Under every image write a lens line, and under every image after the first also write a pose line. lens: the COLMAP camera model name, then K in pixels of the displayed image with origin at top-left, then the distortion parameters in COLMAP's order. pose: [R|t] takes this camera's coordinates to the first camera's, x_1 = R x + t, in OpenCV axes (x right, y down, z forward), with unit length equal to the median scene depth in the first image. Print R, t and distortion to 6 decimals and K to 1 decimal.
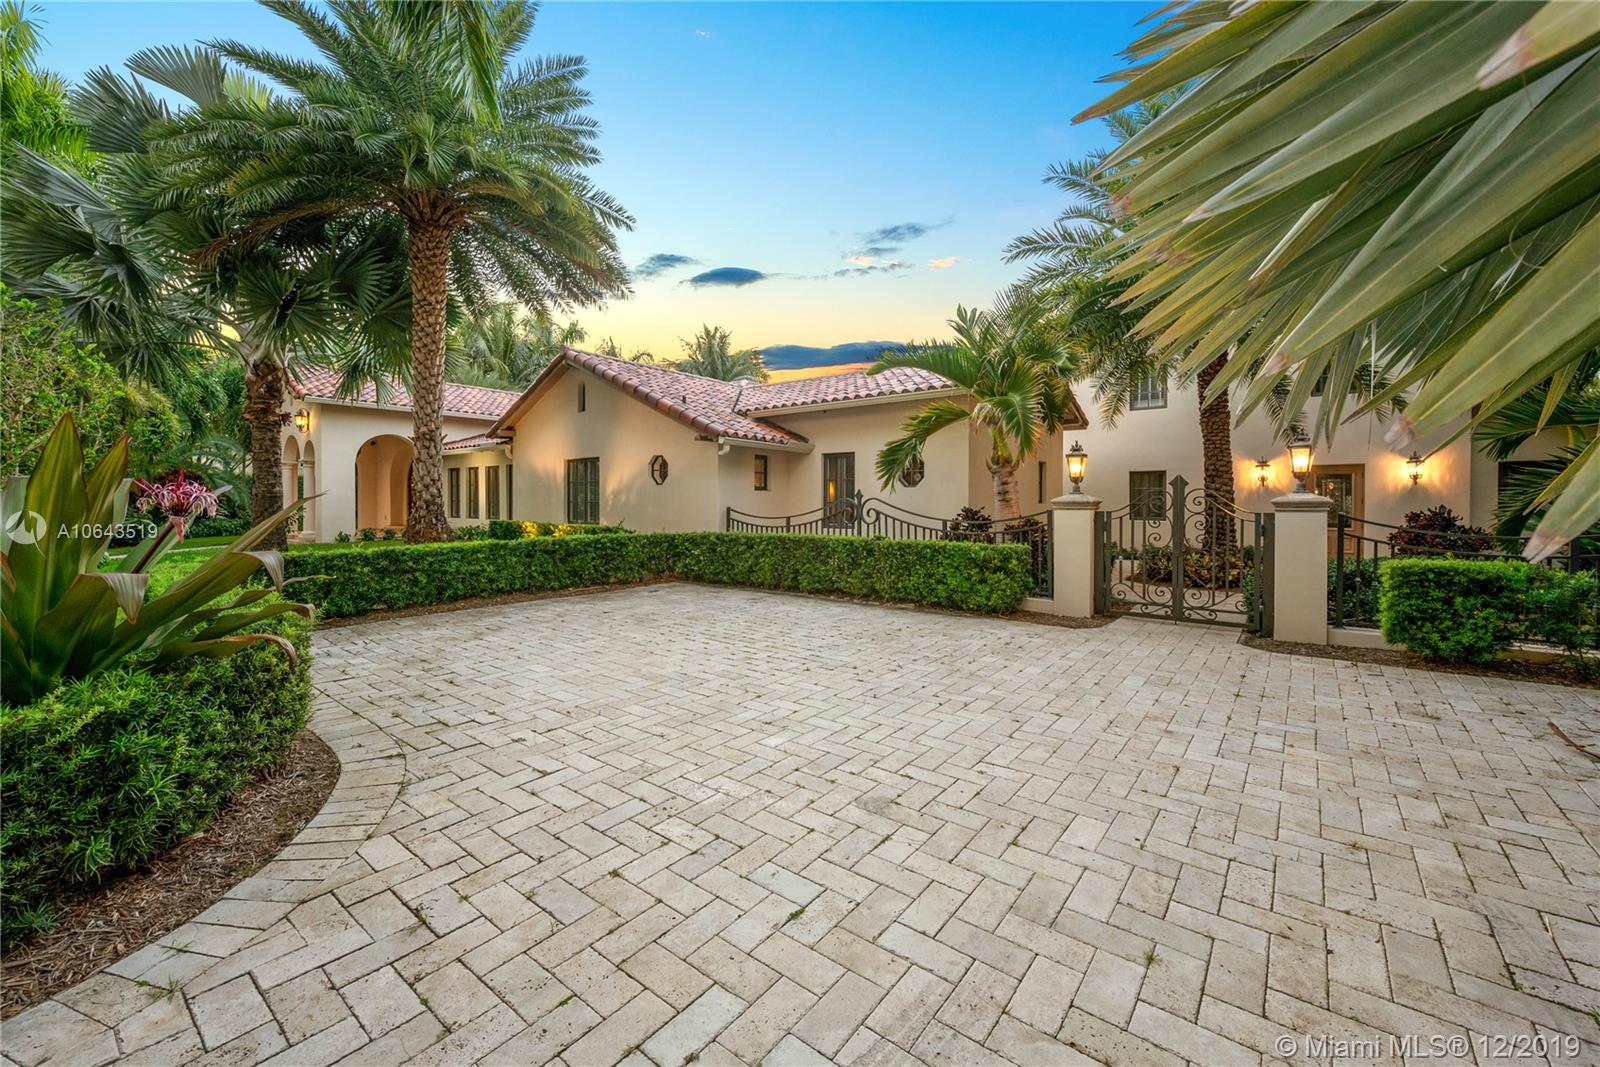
lens RADIAL K [[633.6, 0, 793.4], [0, 633.6, 516.7], [0, 0, 1]] dist [0.001965, -0.000666]
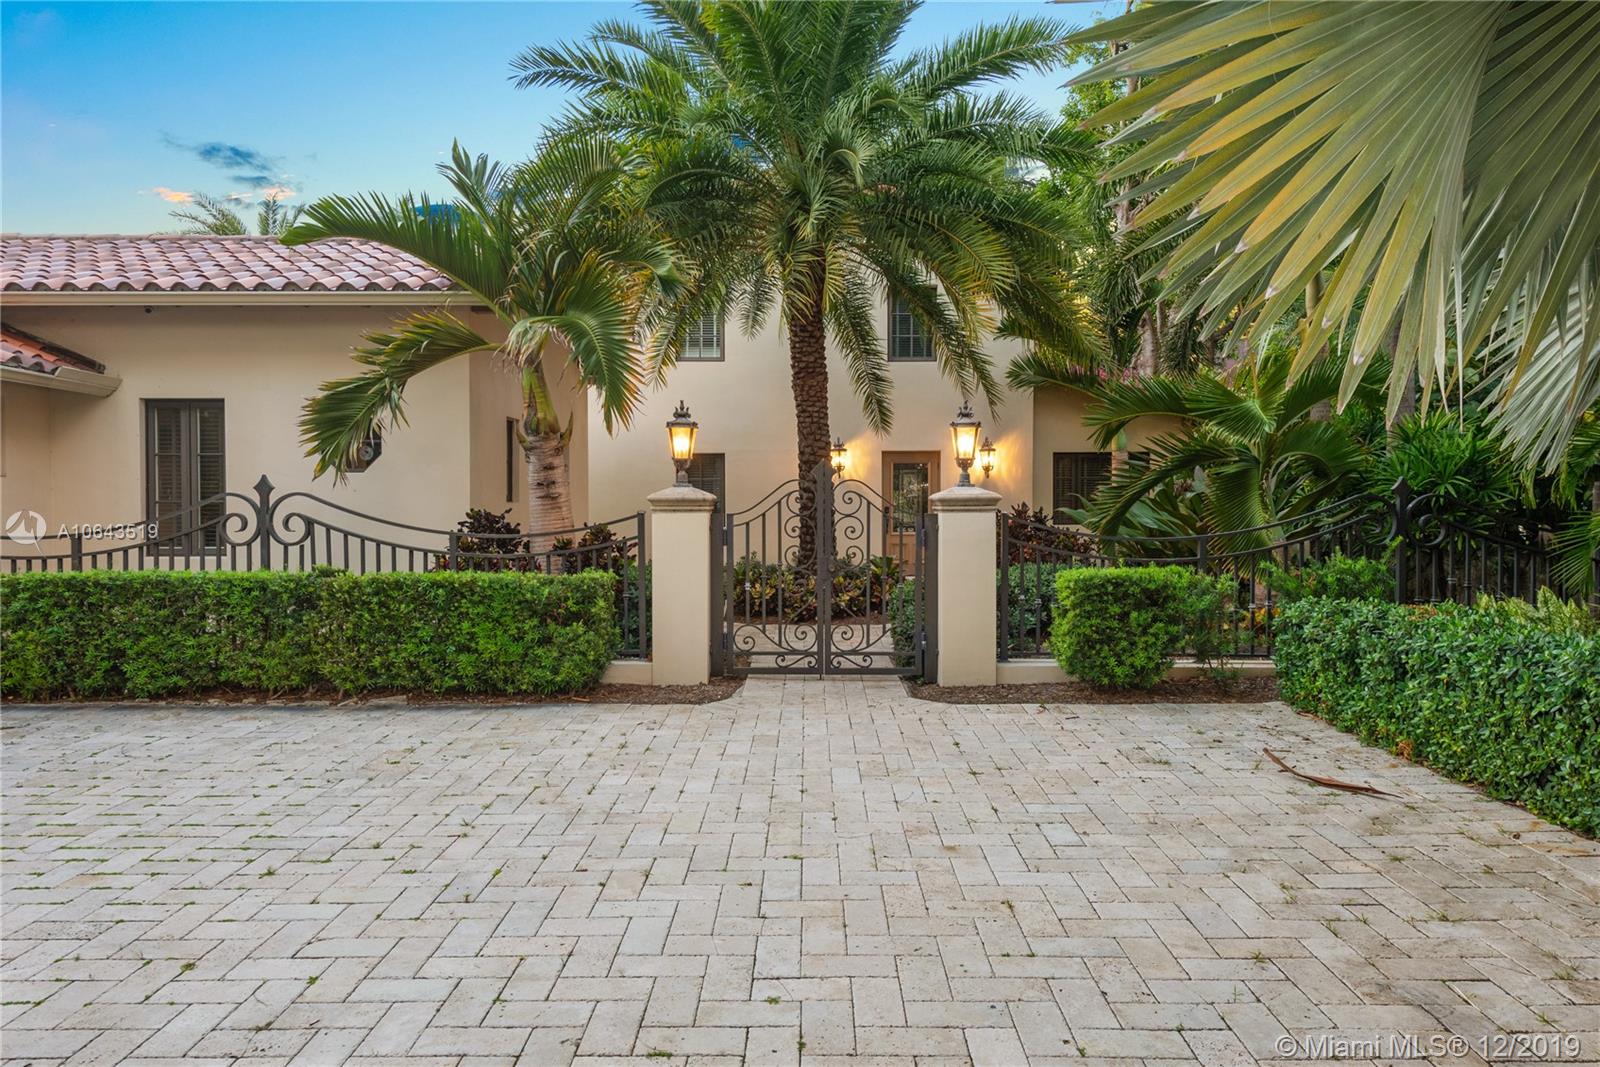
lens RADIAL K [[1052.3, 0, 801.5], [0, 1052.3, 529.9], [0, 0, 1]] dist [0.020876, -0.010610]
pose [[0.782239, -0.020934, 0.622627, -0.113054], [0.017992, 0.999778, 0.011010, -0.002825], [-0.622719, 0.002590, 0.782441, 0.135181]]
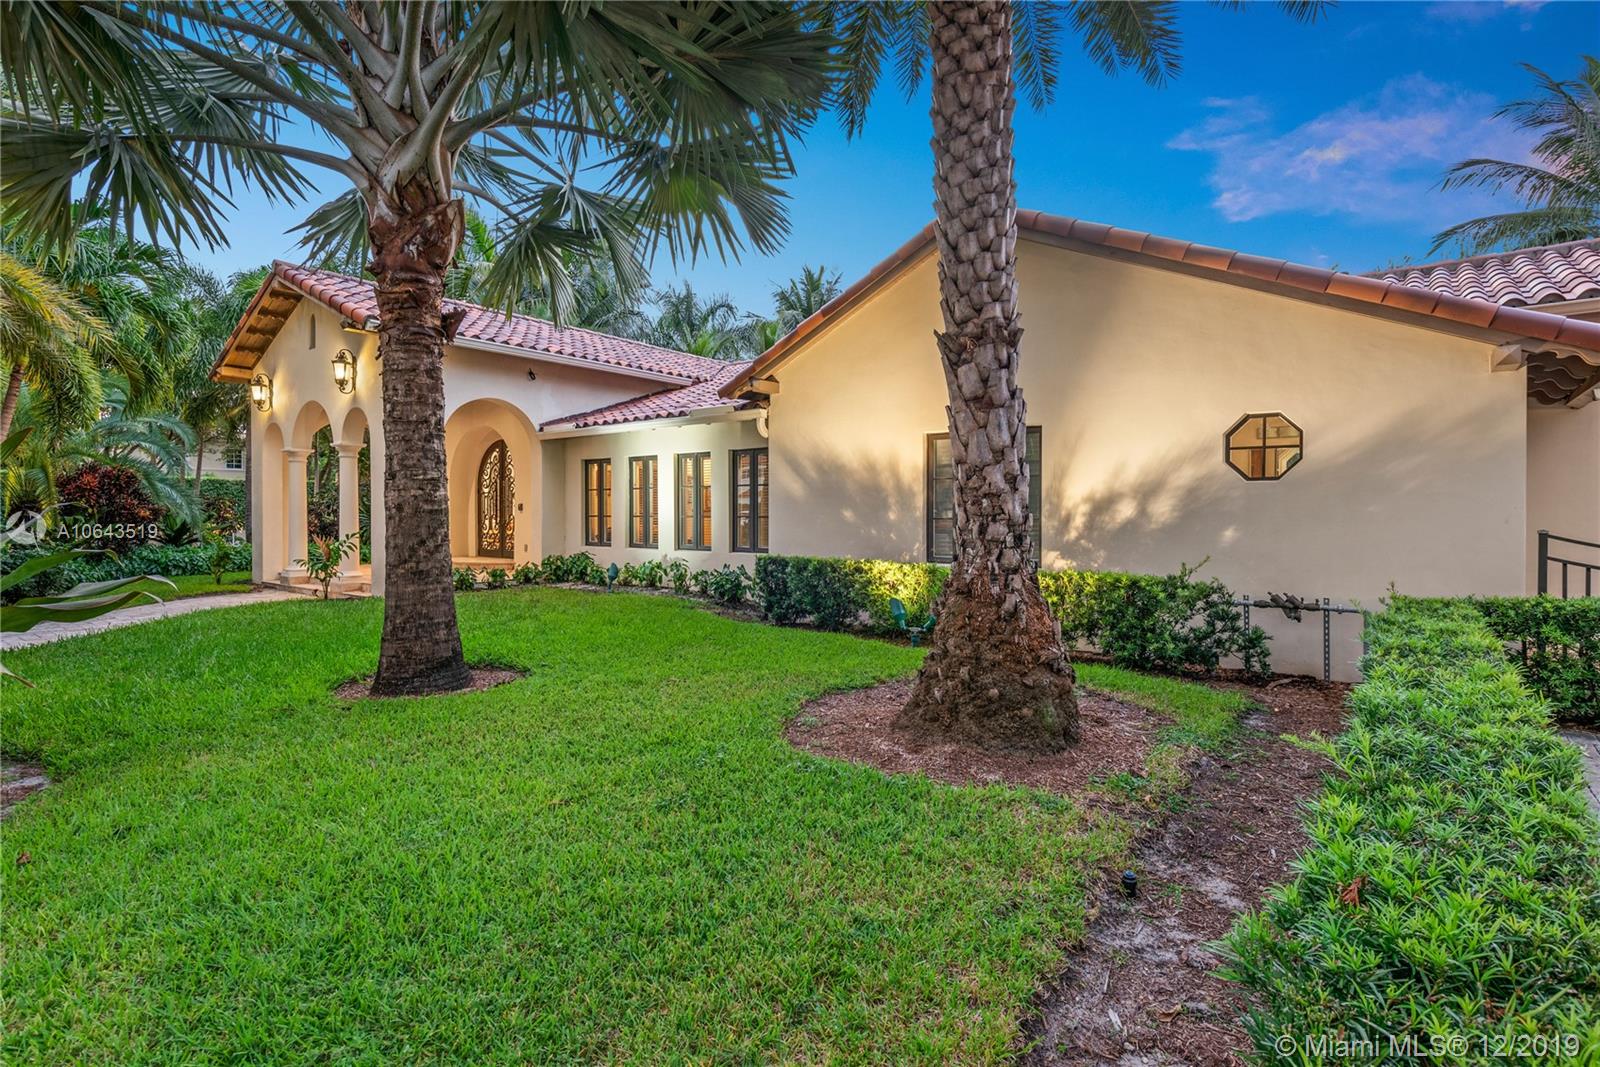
lens RADIAL K [[798.8, 0, 802.1], [0, 798.8, 532.2], [0, 0, 1]] dist [-0.003524, -0.000215]
pose [[0.999898, -0.006131, 0.012889, -0.546654], [0.006212, 0.999961, -0.006242, -0.012358], [-0.012850, 0.006321, 0.999897, 0.446937]]
